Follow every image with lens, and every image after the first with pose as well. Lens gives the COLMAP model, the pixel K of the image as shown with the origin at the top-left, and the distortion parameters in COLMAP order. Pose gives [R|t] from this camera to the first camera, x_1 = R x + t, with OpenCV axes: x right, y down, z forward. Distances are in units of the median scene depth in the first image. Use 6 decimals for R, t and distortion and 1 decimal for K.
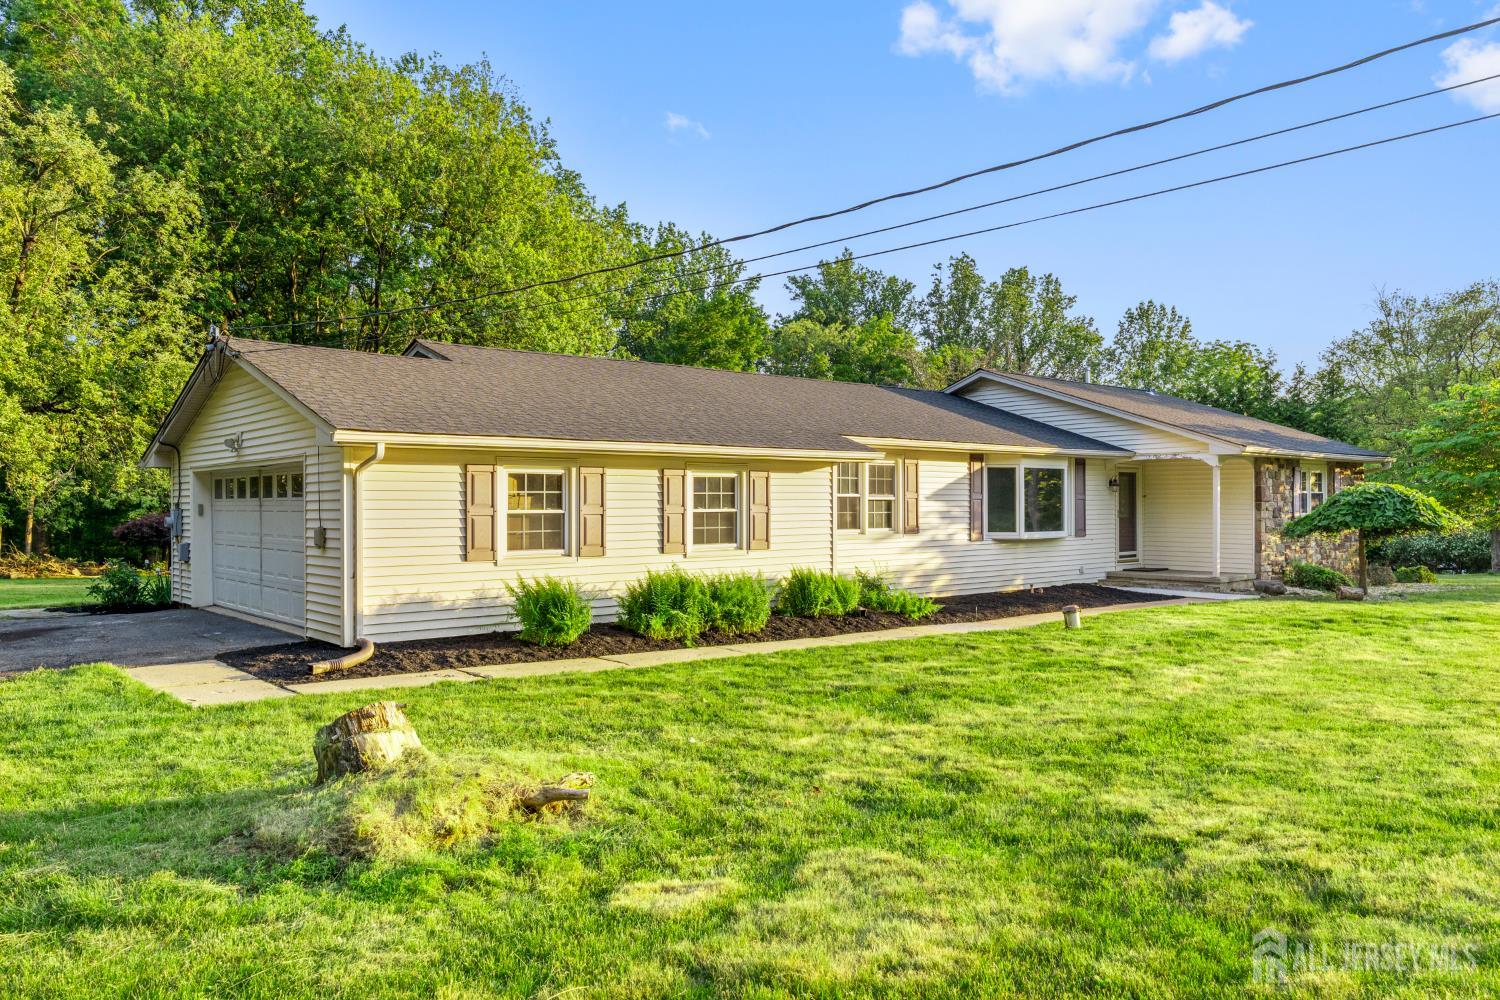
lens RADIAL K [[1043.0, 0, 755.2], [0, 1043.0, 503.2], [0, 0, 1]] dist [0.000472, -0.000740]
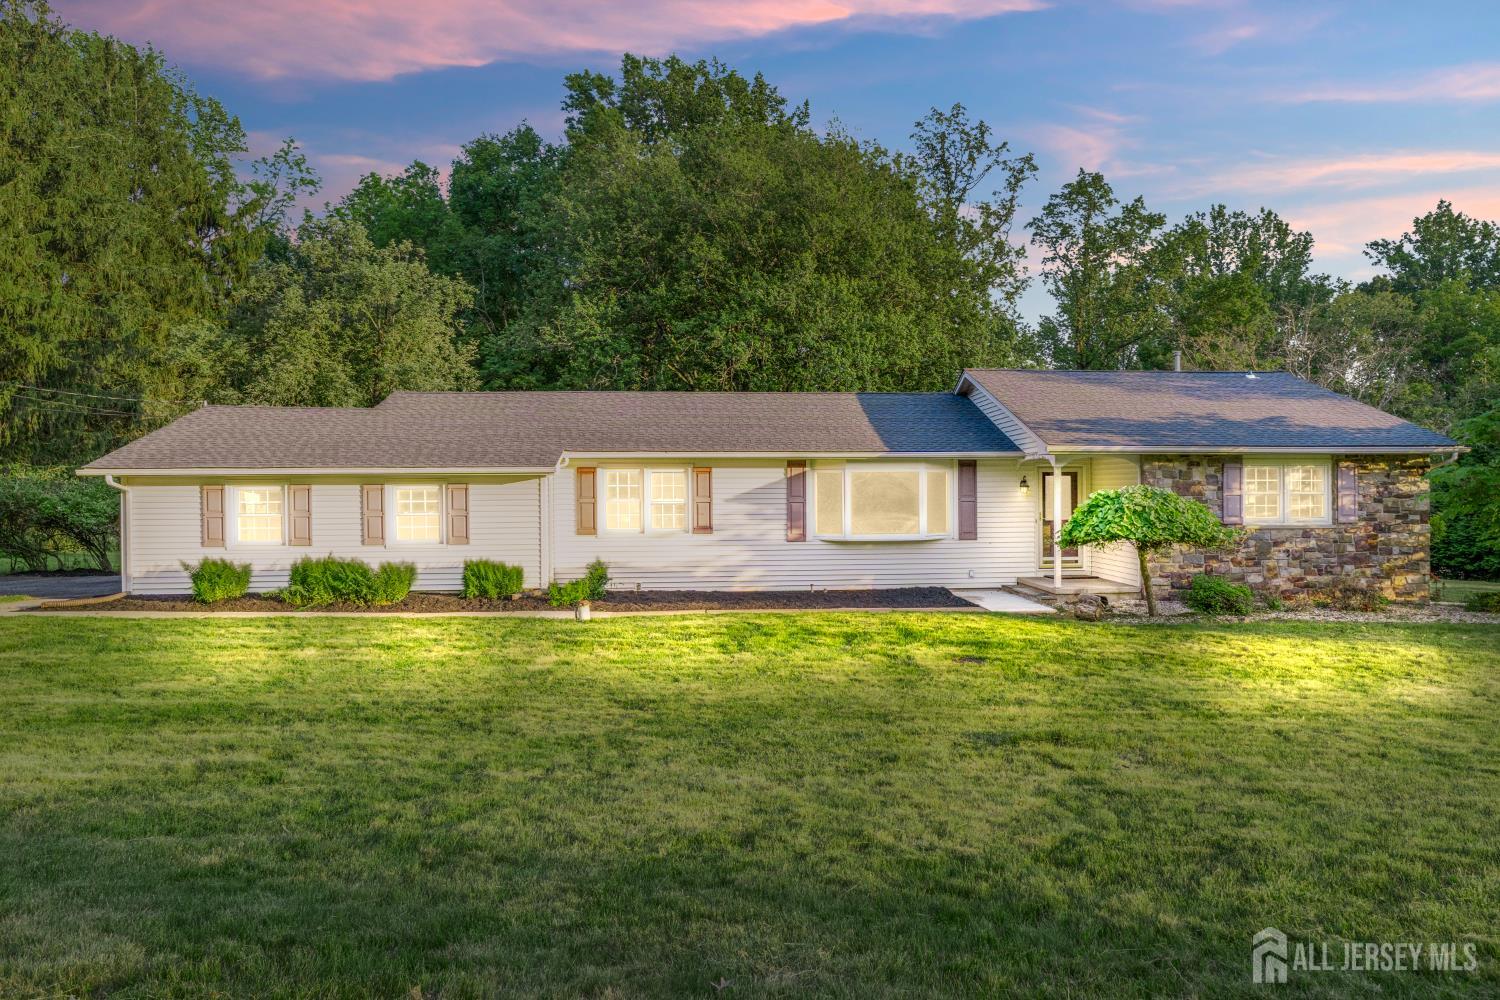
lens RADIAL K [[974.8, 0, 749.8], [0, 974.8, 503.8], [0, 0, 1]] dist [-0.032863, -0.000489]
pose [[0.796731, 0.002972, -0.604327, 0.739299], [0.002726, 0.999960, 0.008510, -0.010615], [0.604329, -0.008428, 0.796691, 0.174886]]
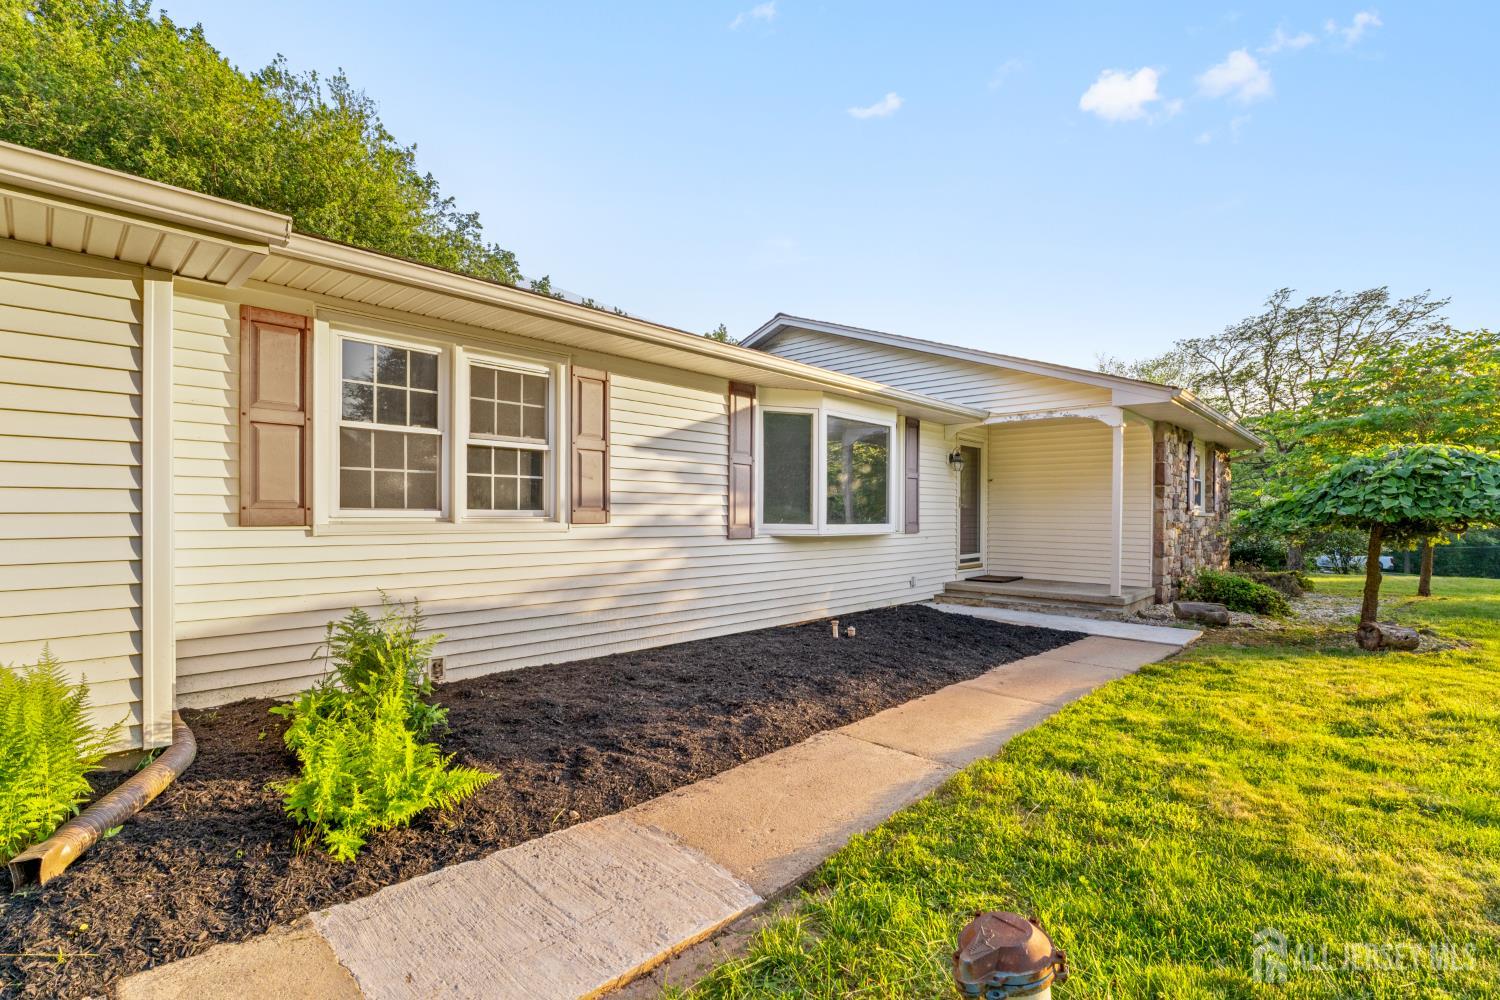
lens RADIAL K [[696.9, 0, 741.9], [0, 696.9, 508.9], [0, 0, 1]] dist [0.000147, 0.000153]
pose [[0.994824, 0.009823, 0.101134, 0.167809], [-0.009423, 0.999946, -0.004430, 0.020845], [-0.101172, 0.003454, 0.994863, 0.603858]]
